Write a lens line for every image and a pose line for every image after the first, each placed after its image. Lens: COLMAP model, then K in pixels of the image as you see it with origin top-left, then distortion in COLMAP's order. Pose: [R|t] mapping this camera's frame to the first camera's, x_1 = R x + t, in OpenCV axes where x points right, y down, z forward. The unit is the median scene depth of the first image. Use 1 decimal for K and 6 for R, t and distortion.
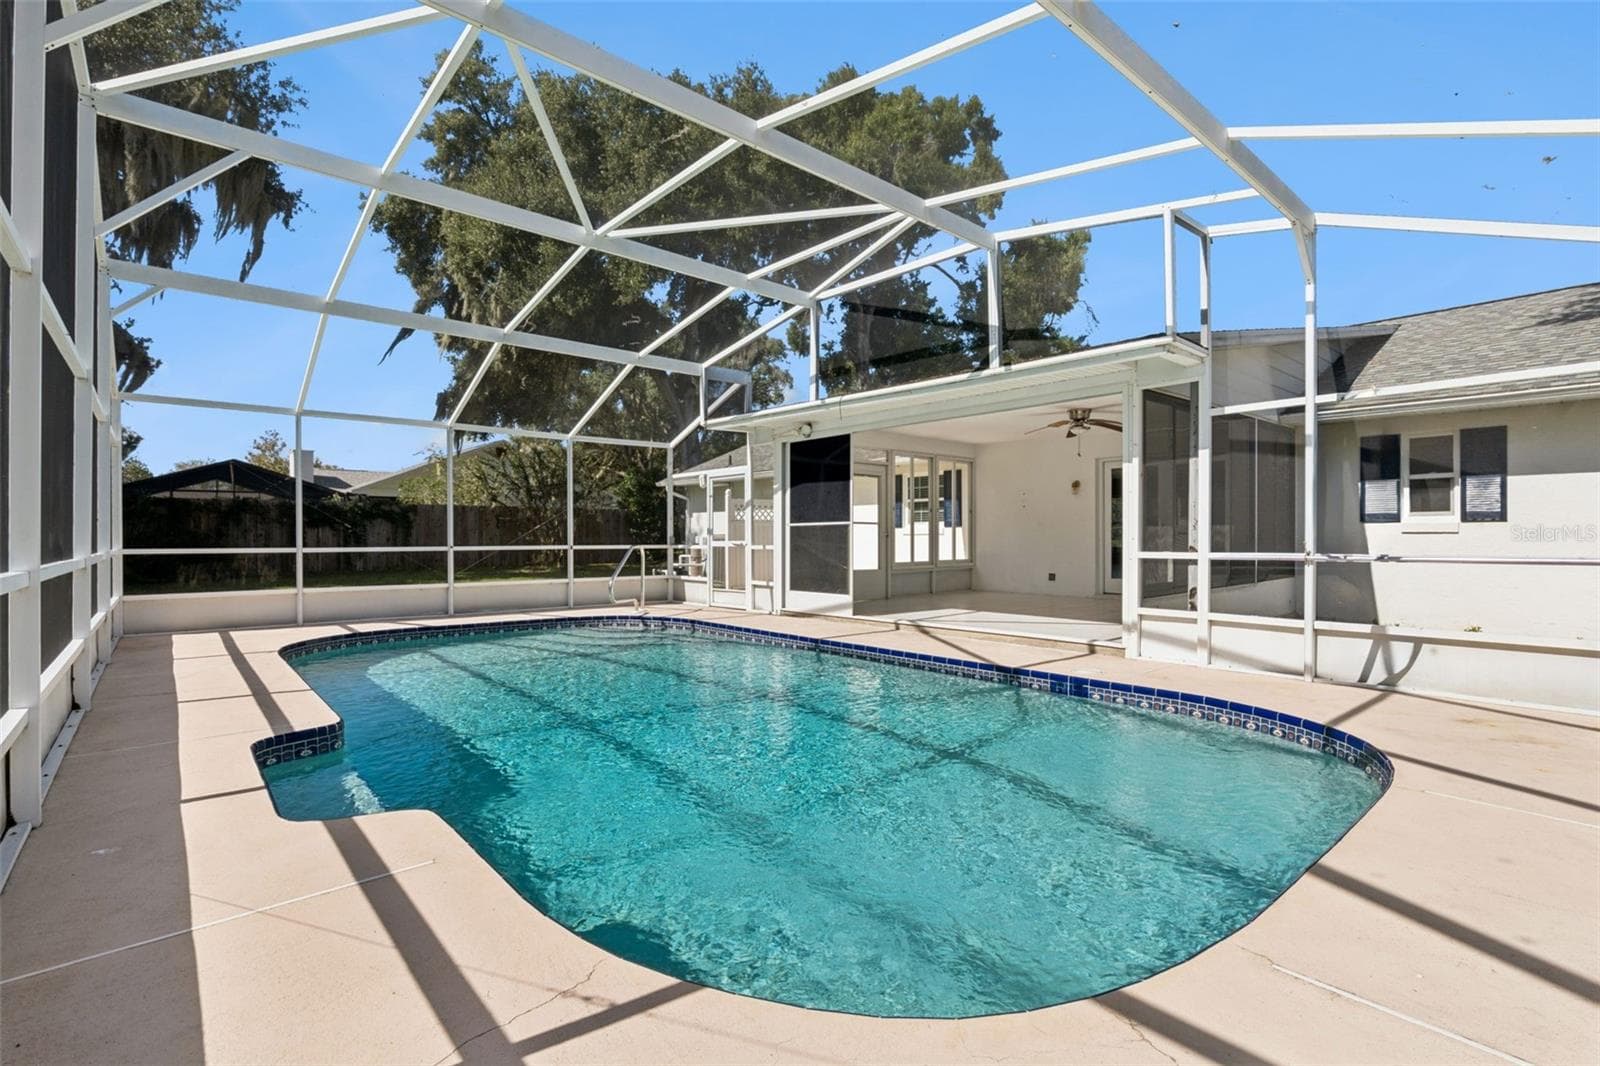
lens RADIAL K [[736.9, 0, 800.0], [0, 736.9, 533.0], [0, 0, 1]] dist [0.018438, -0.000064]
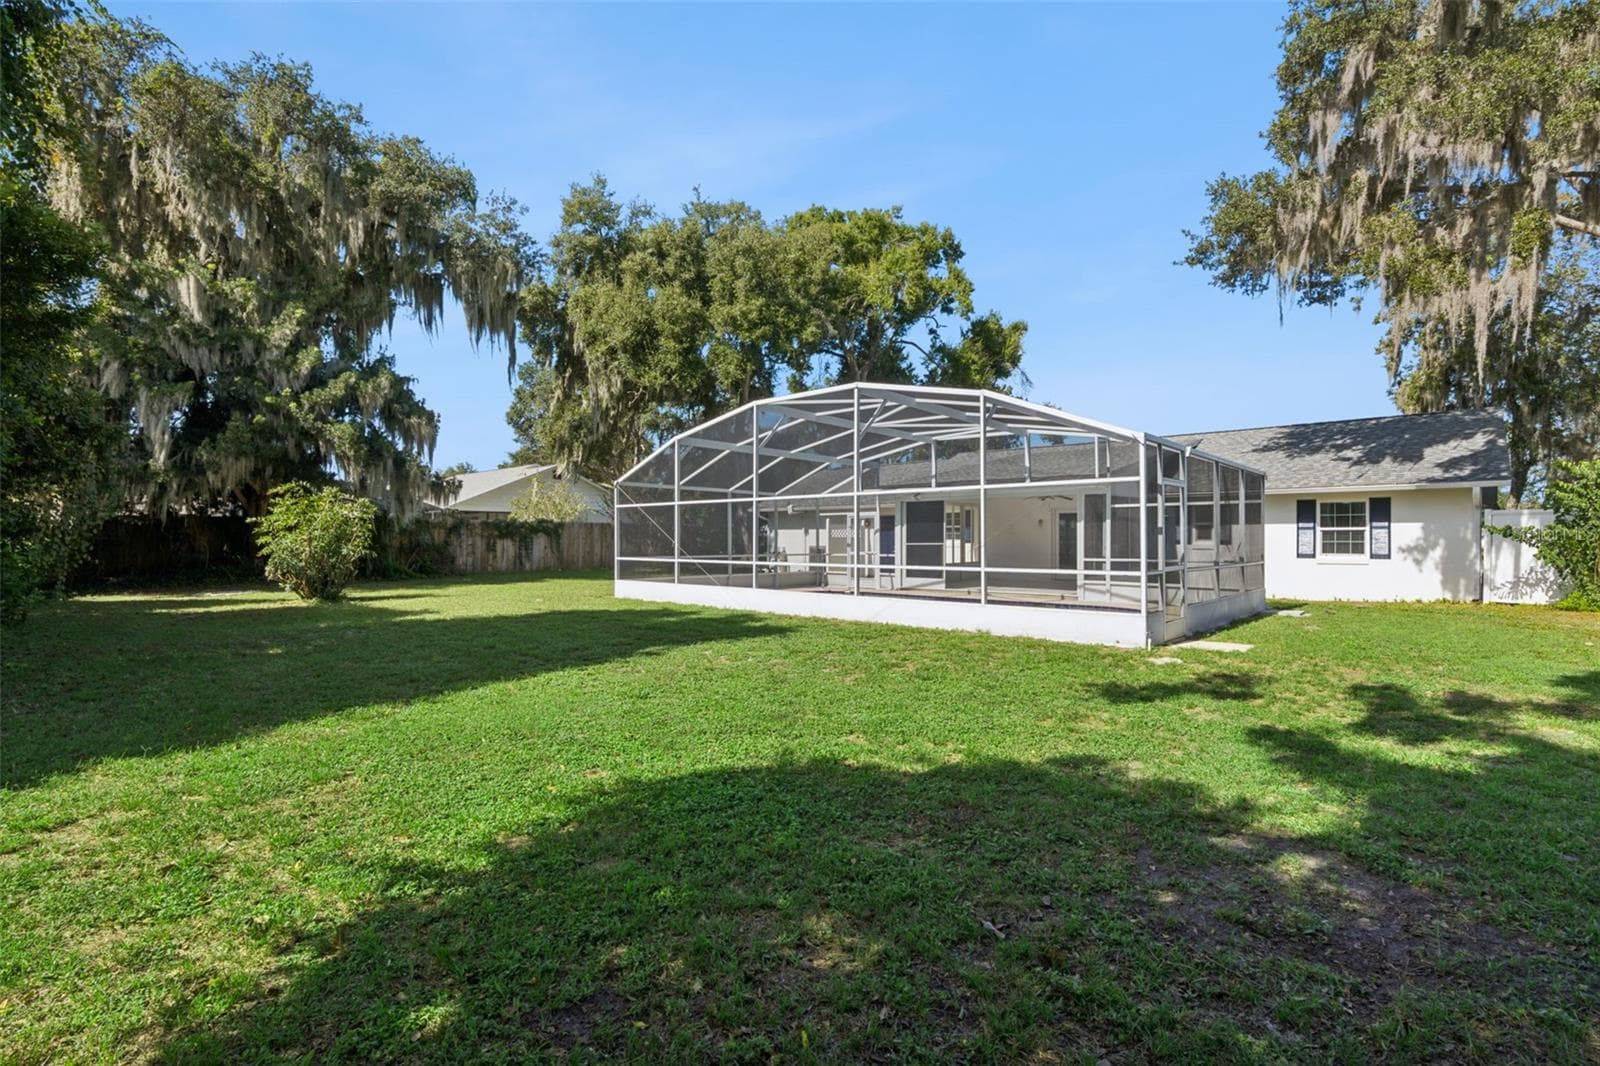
lens RADIAL K [[736.9, 0, 800.0], [0, 736.9, 533.0], [0, 0, 1]] dist [0.018438, -0.000064]
pose [[0.993436, -0.005177, 0.114276, -0.323563], [0.004662, 0.999978, 0.004769, -0.031476], [-0.114298, -0.004205, 0.993438, -0.568932]]
